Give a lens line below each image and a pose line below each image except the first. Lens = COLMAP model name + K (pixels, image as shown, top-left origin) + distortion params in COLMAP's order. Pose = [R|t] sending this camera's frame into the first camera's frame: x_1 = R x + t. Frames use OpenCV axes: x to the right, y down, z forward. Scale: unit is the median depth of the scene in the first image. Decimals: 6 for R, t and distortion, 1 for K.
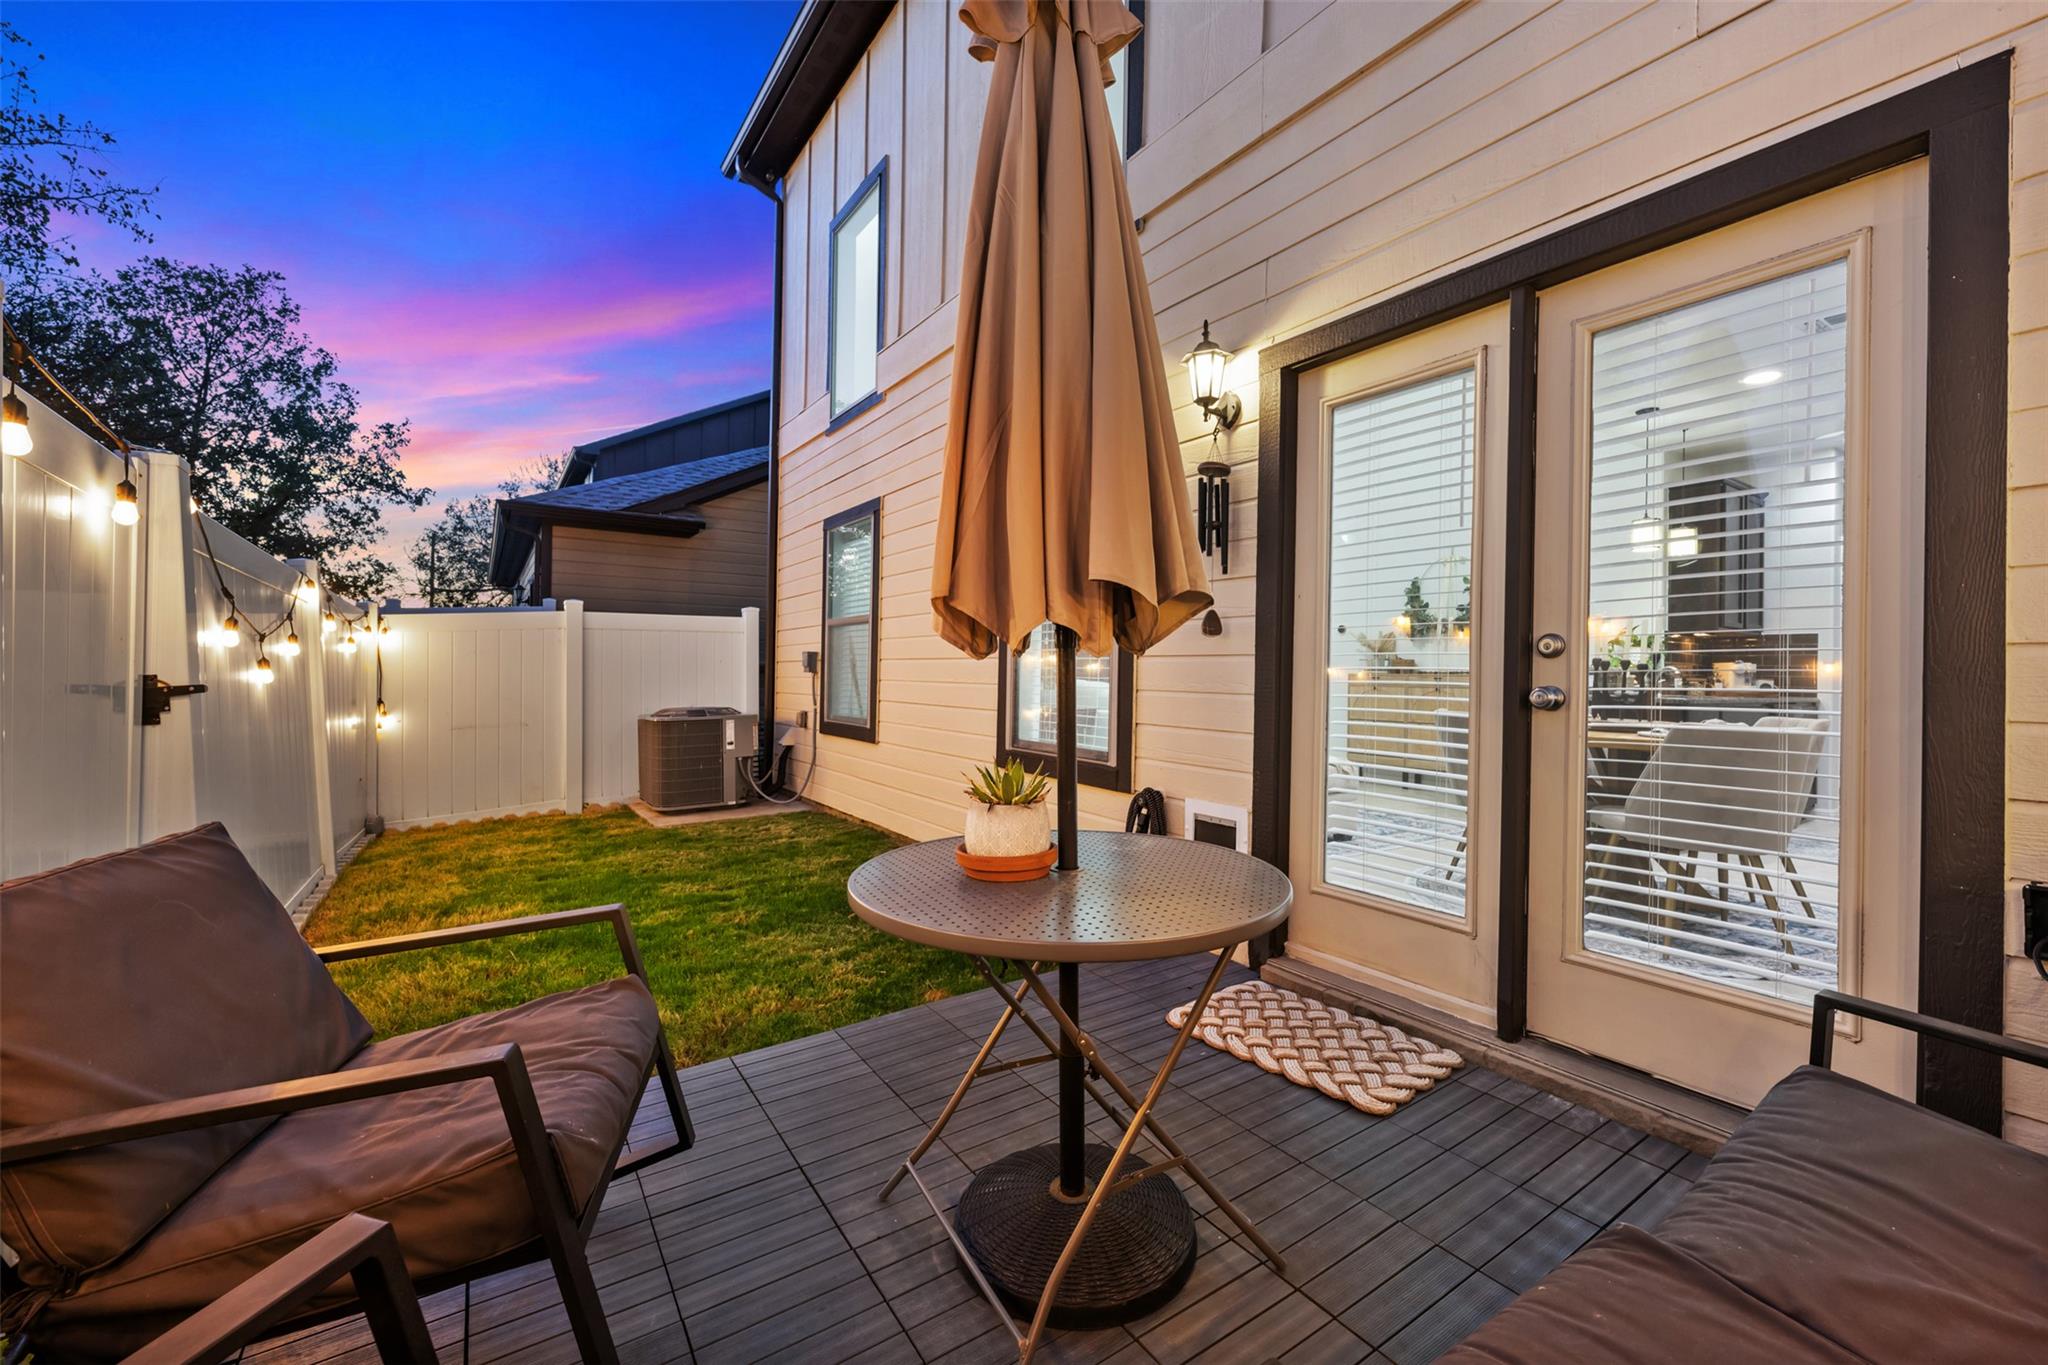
lens RADIAL K [[820.4, 0, 1026.4], [0, 820.4, 673.7], [0, 0, 1]] dist [0.000282, 0.000279]
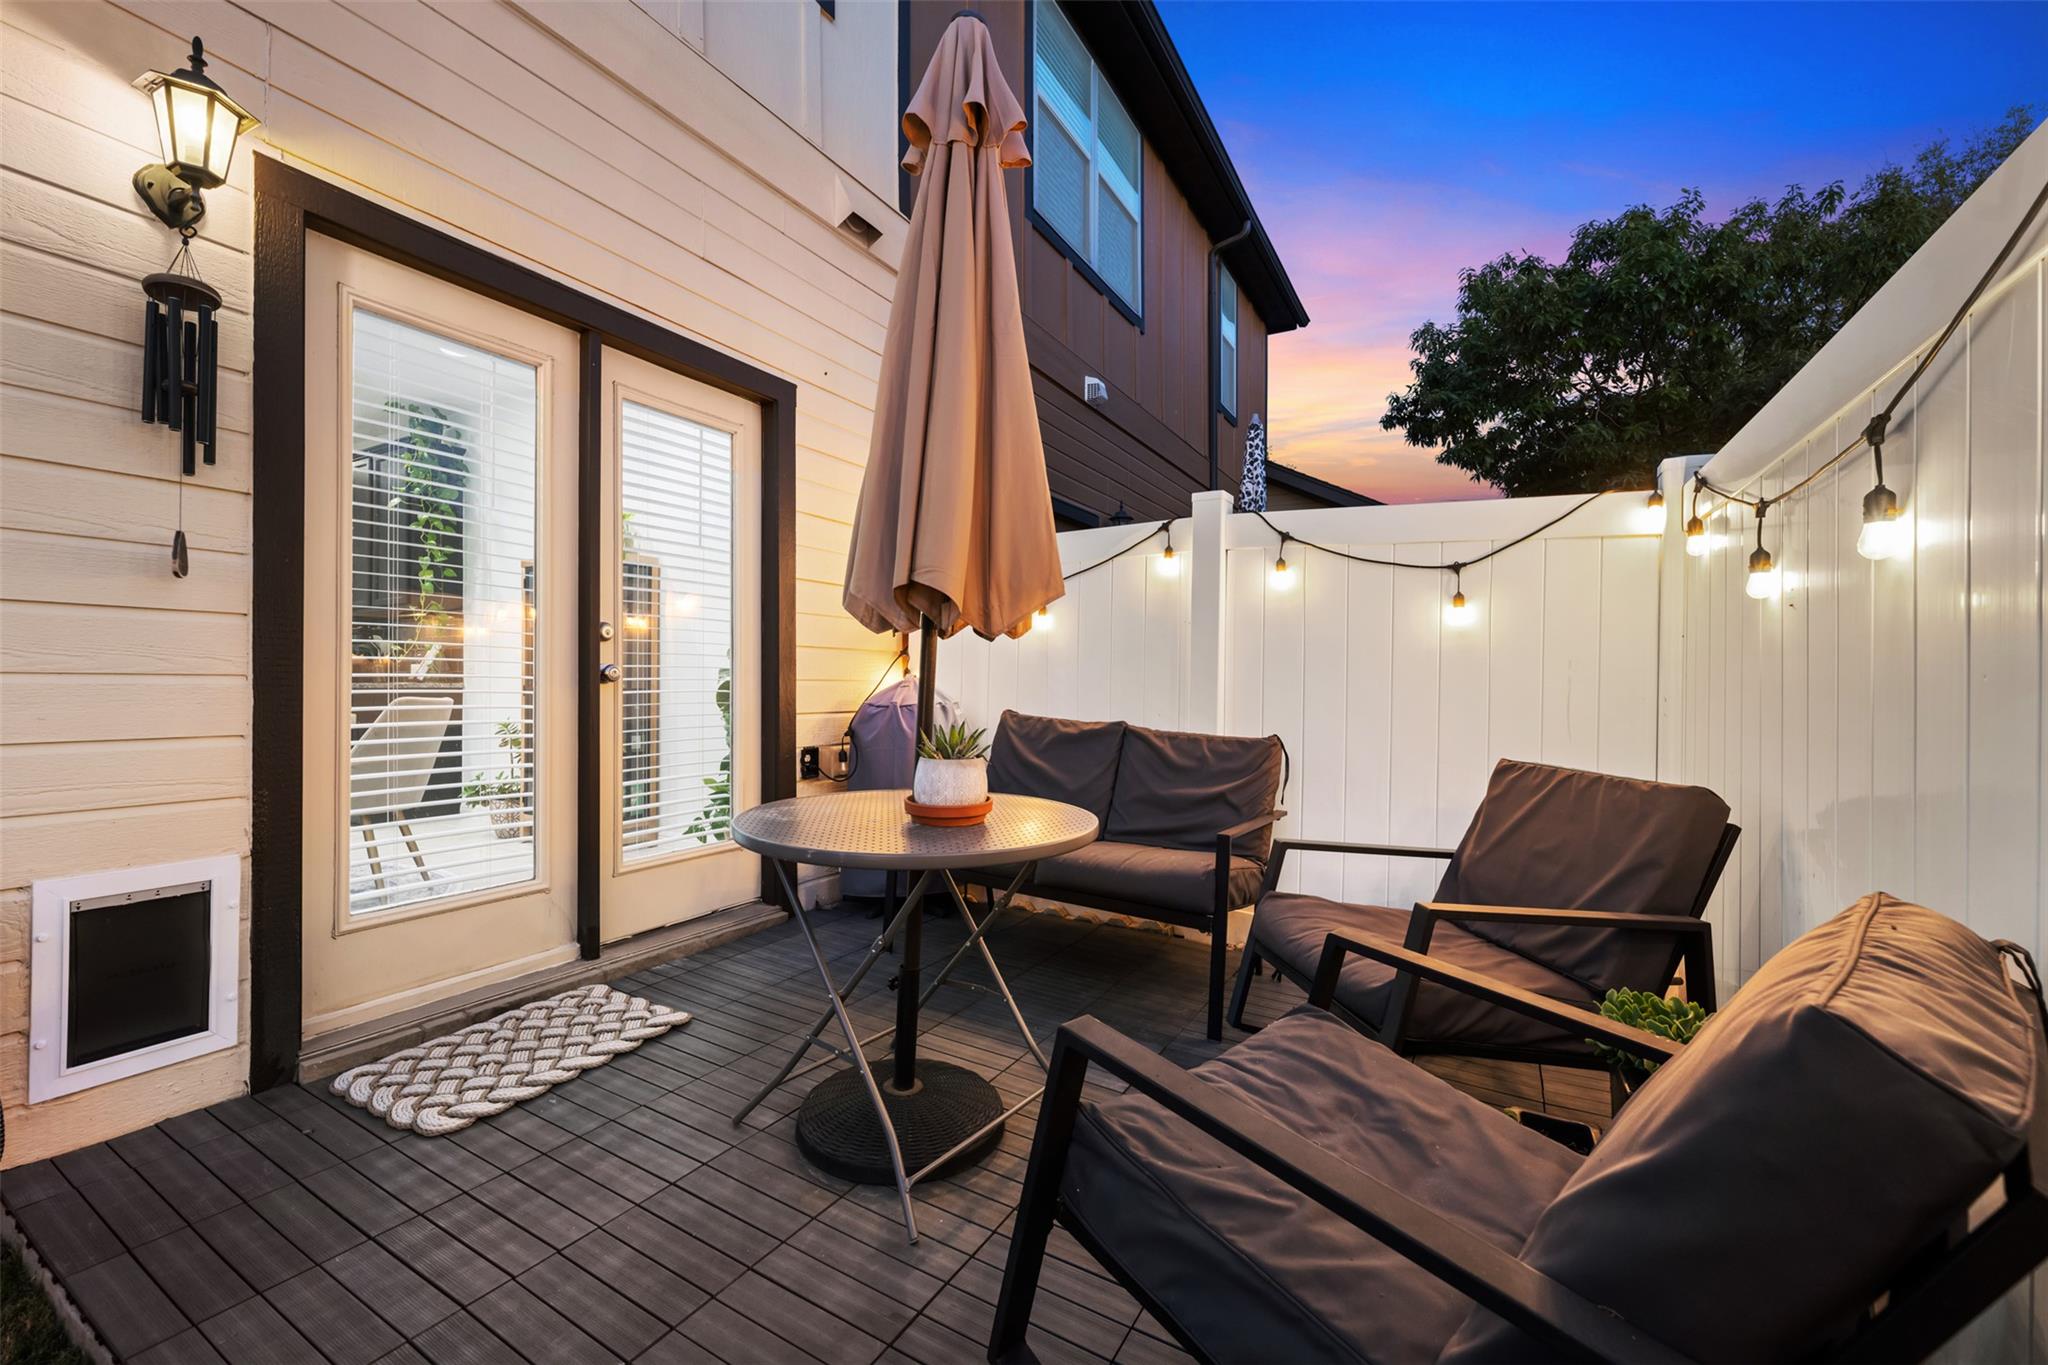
lens RADIAL K [[820.4, 0, 1026.4], [0, 820.4, 673.7], [0, 0, 1]] dist [0.000282, 0.000279]
pose [[-0.443040, -0.005593, 0.896484, -0.720450], [-0.011456, 0.999934, 0.000577, 0.021004], [-0.896429, -0.010015, -0.443075, 0.910142]]
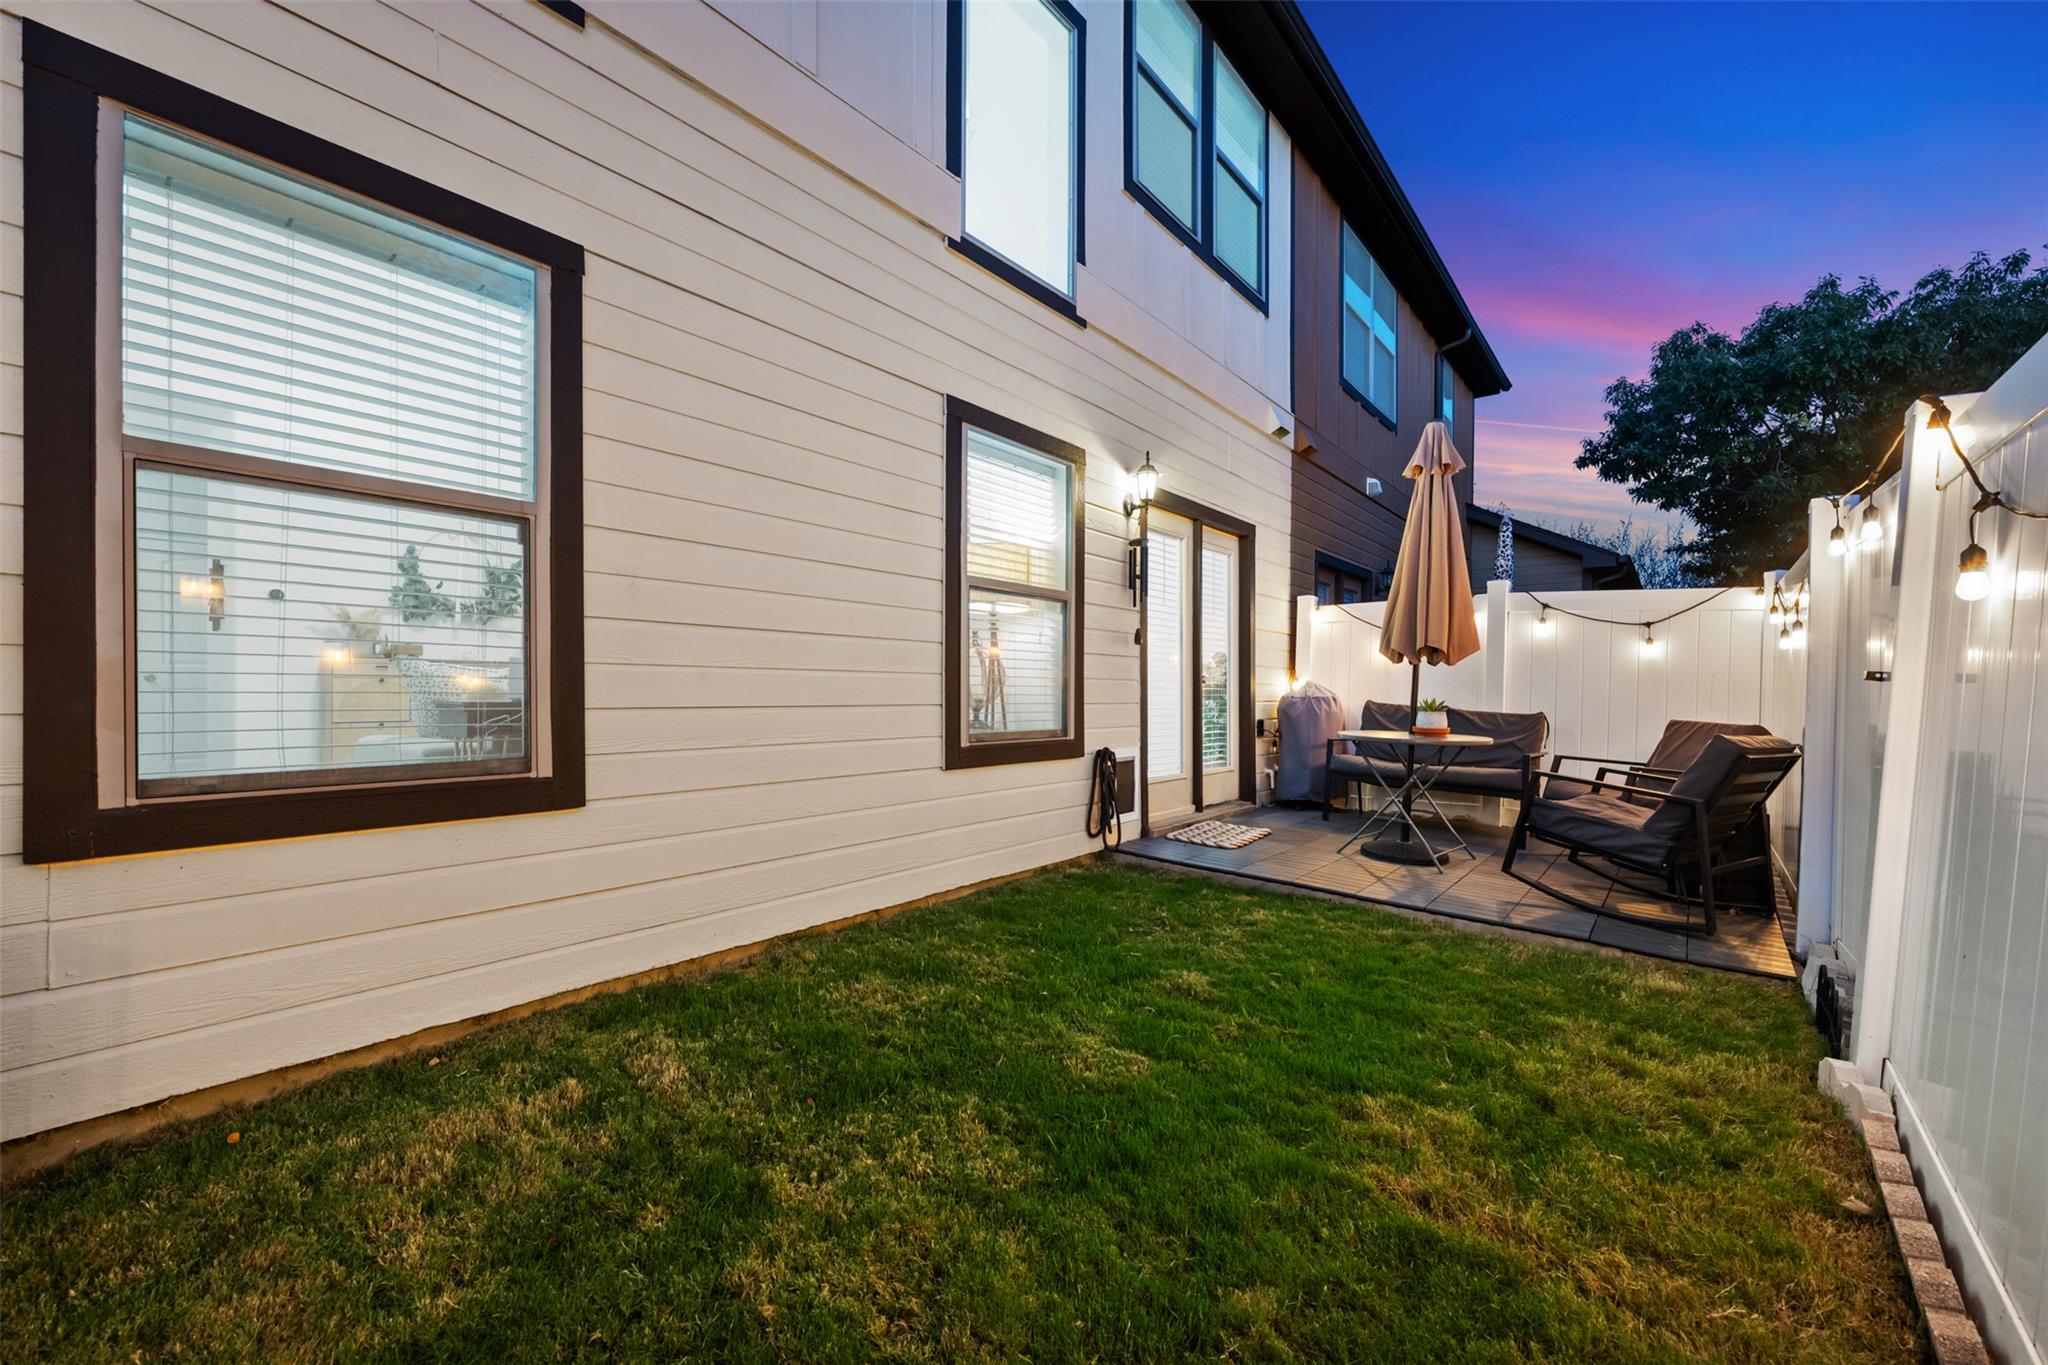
lens RADIAL K [[822.5, 0, 1022.1], [0, 822.5, 691.4], [0, 0, 1]] dist [0.001394, 0.000285]
pose [[-0.290322, -0.017038, 0.956777, -1.610723], [-0.010839, 0.999836, 0.014516, 0.033461], [-0.956868, -0.006156, -0.290459, 2.145081]]
